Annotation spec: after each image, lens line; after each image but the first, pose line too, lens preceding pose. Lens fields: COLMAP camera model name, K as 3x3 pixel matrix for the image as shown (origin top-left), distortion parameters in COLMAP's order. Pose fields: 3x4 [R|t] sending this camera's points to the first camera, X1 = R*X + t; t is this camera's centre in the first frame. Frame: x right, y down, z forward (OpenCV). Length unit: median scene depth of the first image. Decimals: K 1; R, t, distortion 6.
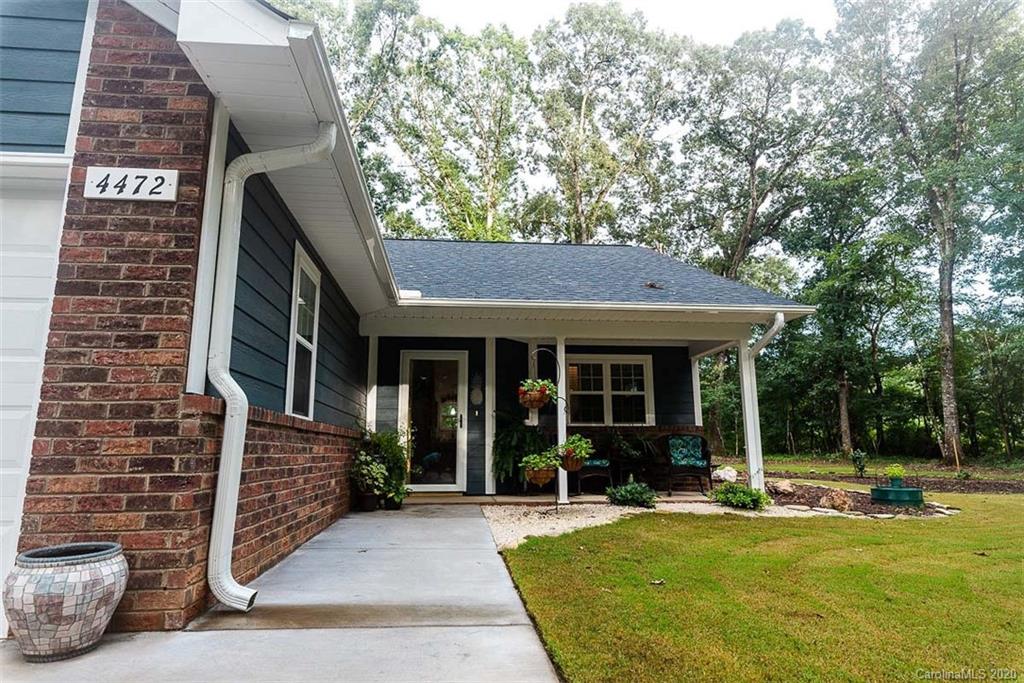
lens RADIAL K [[582.5, 0, 507.3], [0, 582.5, 341.2], [0, 0, 1]] dist [0.000905, -0.001622]
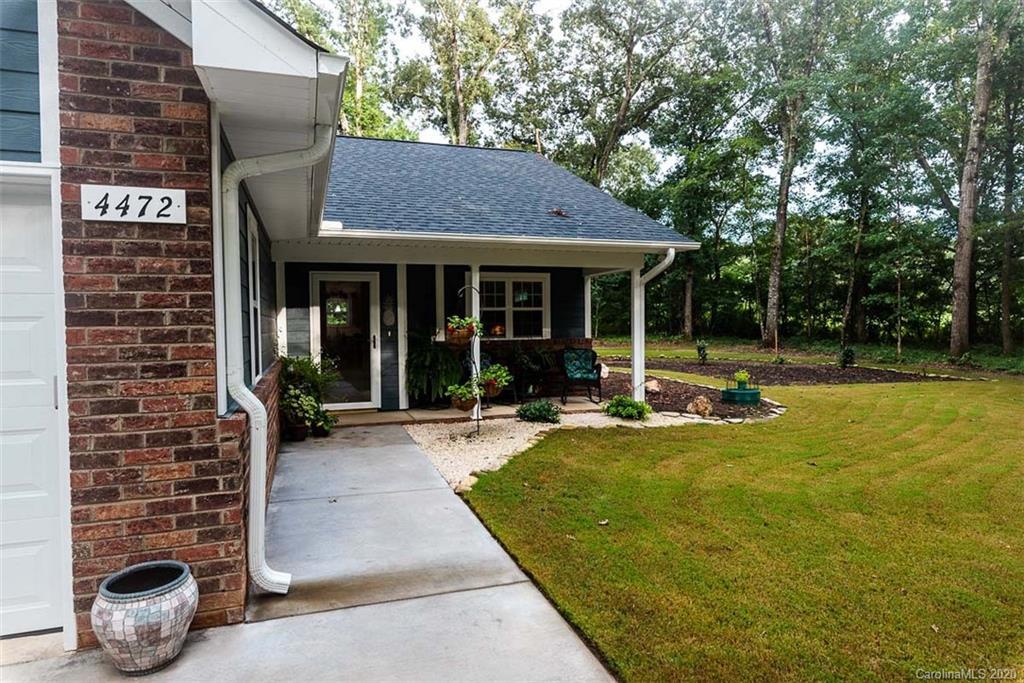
lens RADIAL K [[582.5, 0, 501.3], [0, 582.5, 339.0], [0, 0, 1]] dist [0.000905, -0.001622]
pose [[0.975049, -0.014005, 0.221548, -0.078423], [-0.032920, 0.977851, 0.206697, -0.077215], [-0.219536, -0.208833, 0.952991, -0.022914]]
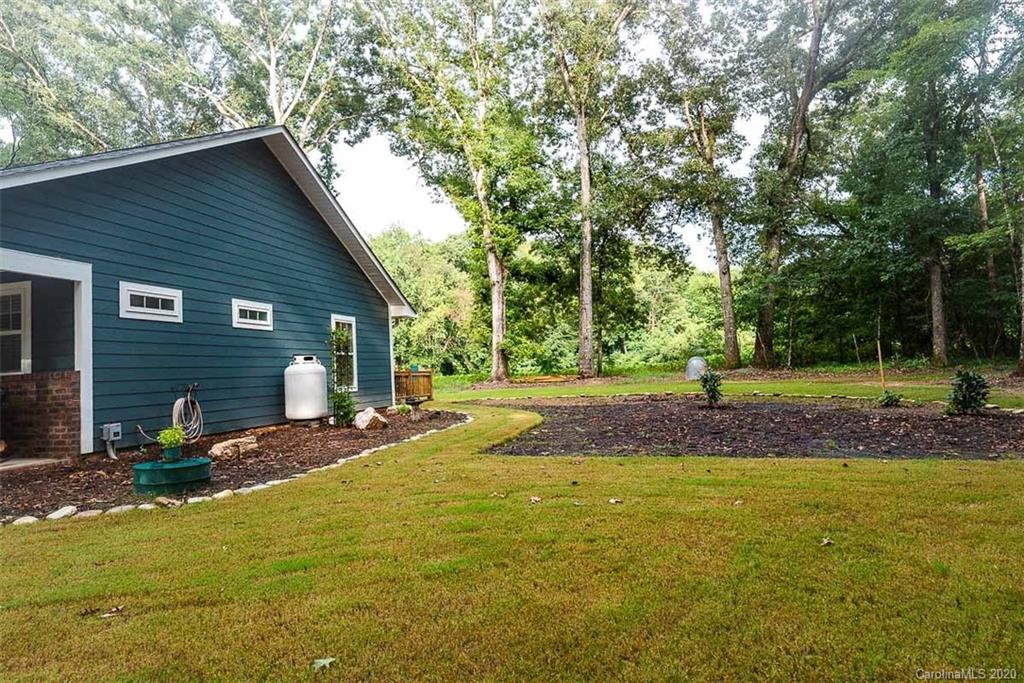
lens RADIAL K [[603.5, 0, 504.3], [0, 603.5, 336.0], [0, 0, 1]] dist [0.006542, -0.001180]
pose [[0.936291, -0.060205, -0.346026, 1.108685], [0.107681, 0.986960, 0.119647, 0.068439], [0.334311, -0.149285, 0.930565, 0.475168]]
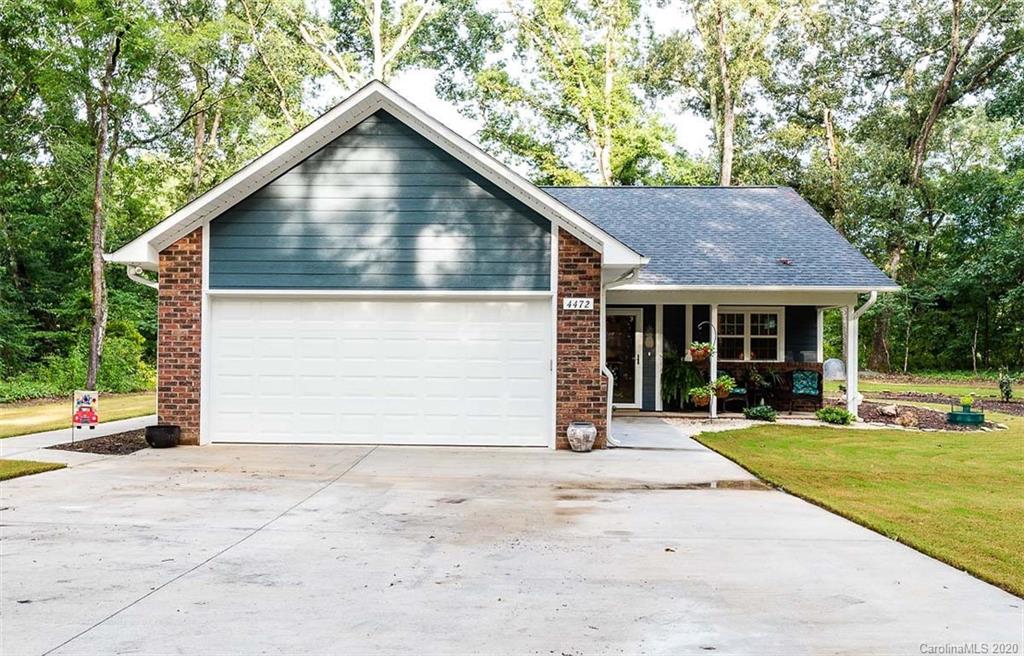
lens RADIAL K [[849.7, 0, 489.5], [0, 849.7, 343.6], [0, 0, 1]] dist [-0.007844, 0.011509]
pose [[0.991819, 0.010167, -0.127250, -0.154434], [0.012507, 0.984289, 0.176122, -0.233759], [0.127042, -0.176273, 0.976109, -0.908848]]
